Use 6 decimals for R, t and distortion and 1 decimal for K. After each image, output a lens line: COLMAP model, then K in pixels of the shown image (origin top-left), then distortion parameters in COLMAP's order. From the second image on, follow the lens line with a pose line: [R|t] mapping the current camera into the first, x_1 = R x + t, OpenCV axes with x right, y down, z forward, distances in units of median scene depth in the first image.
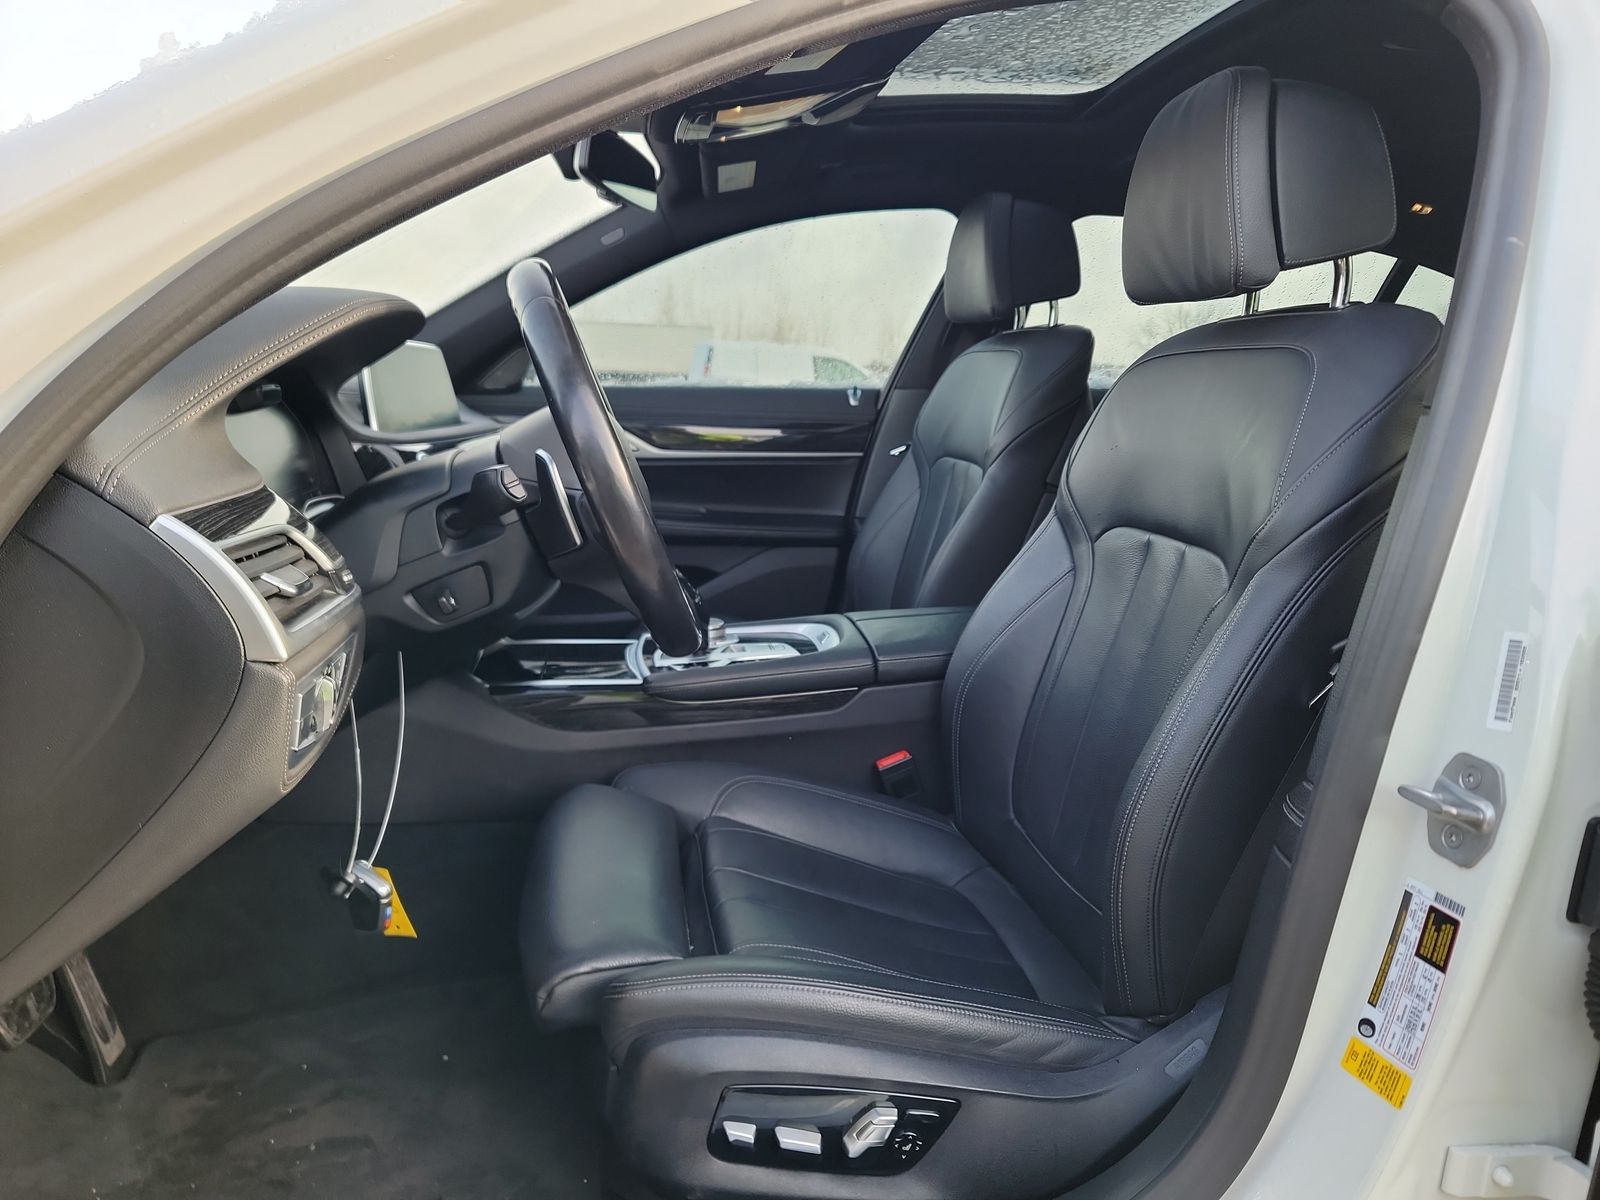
lens RADIAL K [[1105.2, 0, 829.5], [0, 1105.2, 592.8], [0, 0, 1]] dist [0.020325, 0.000349]
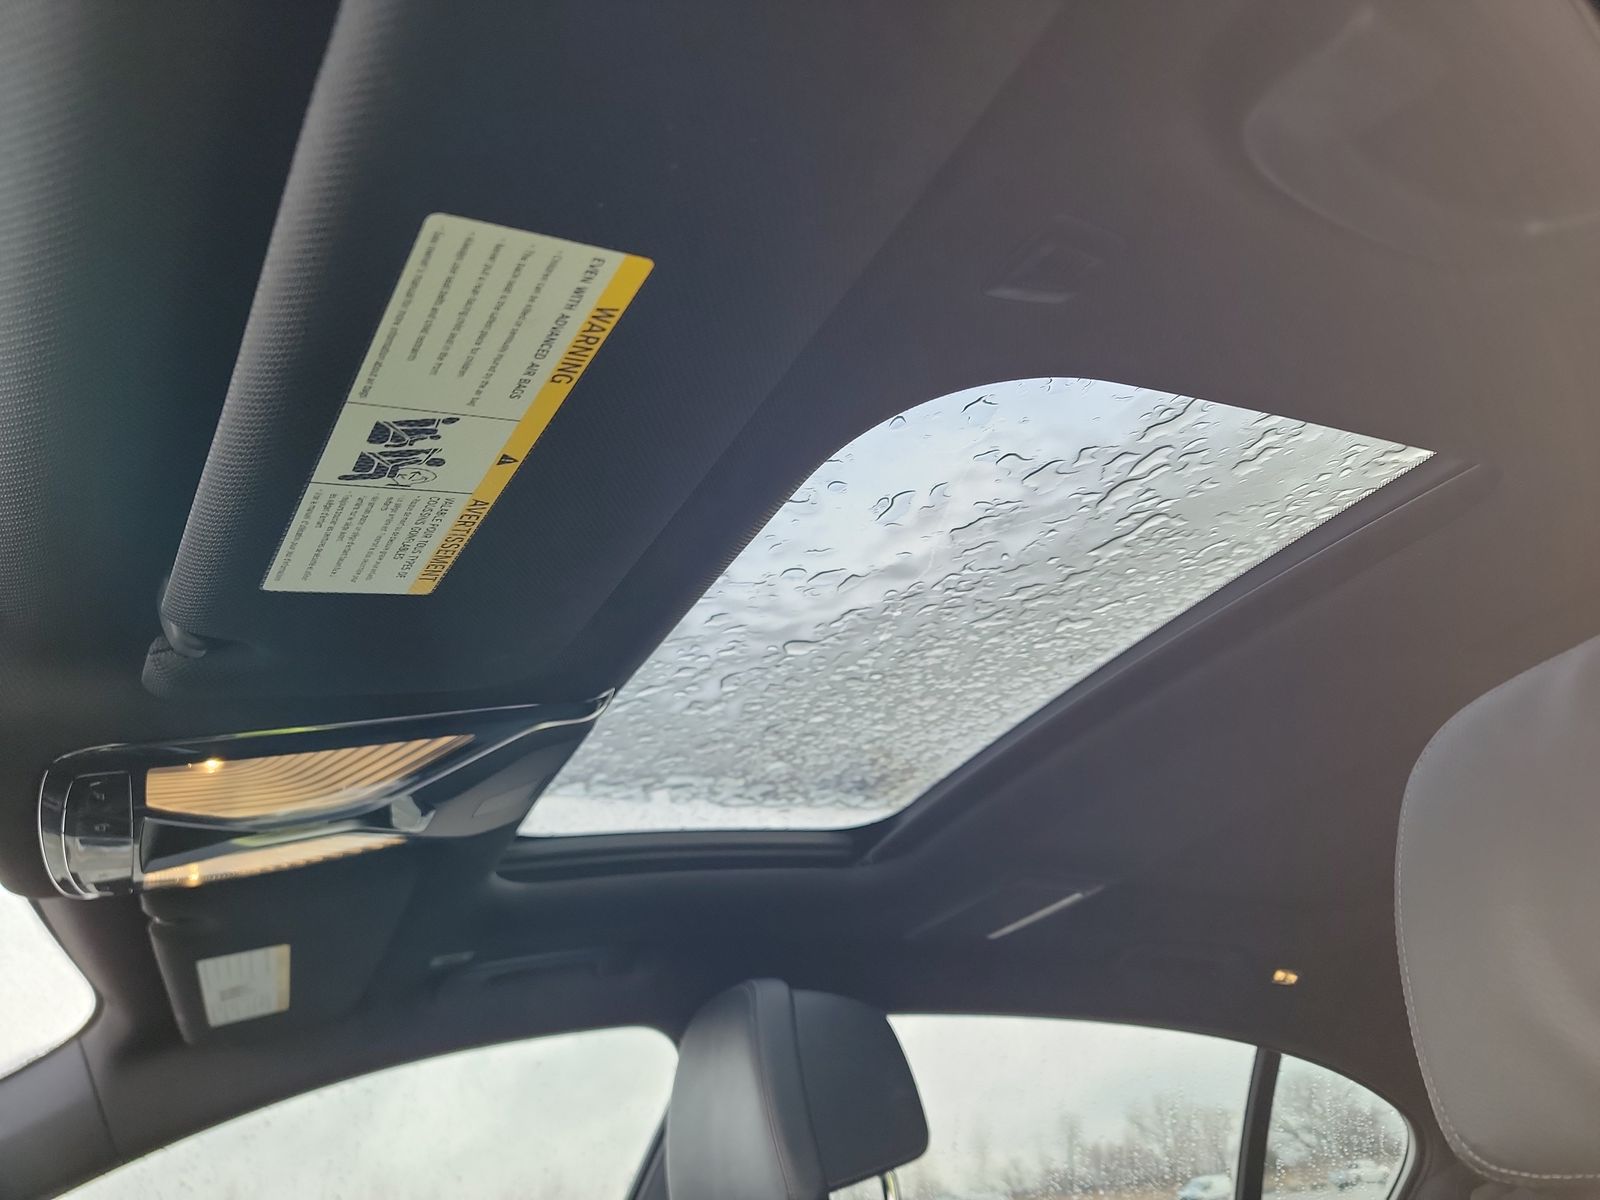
lens RADIAL K [[1105.2, 0, 829.5], [0, 1105.2, 592.8], [0, 0, 1]] dist [0.020325, 0.000349]
pose [[0.948151, 0.038681, 0.315458, -0.001639], [0.181323, 0.749344, -0.636872, -0.150183], [-0.261021, 0.661050, 0.703477, 0.488023]]
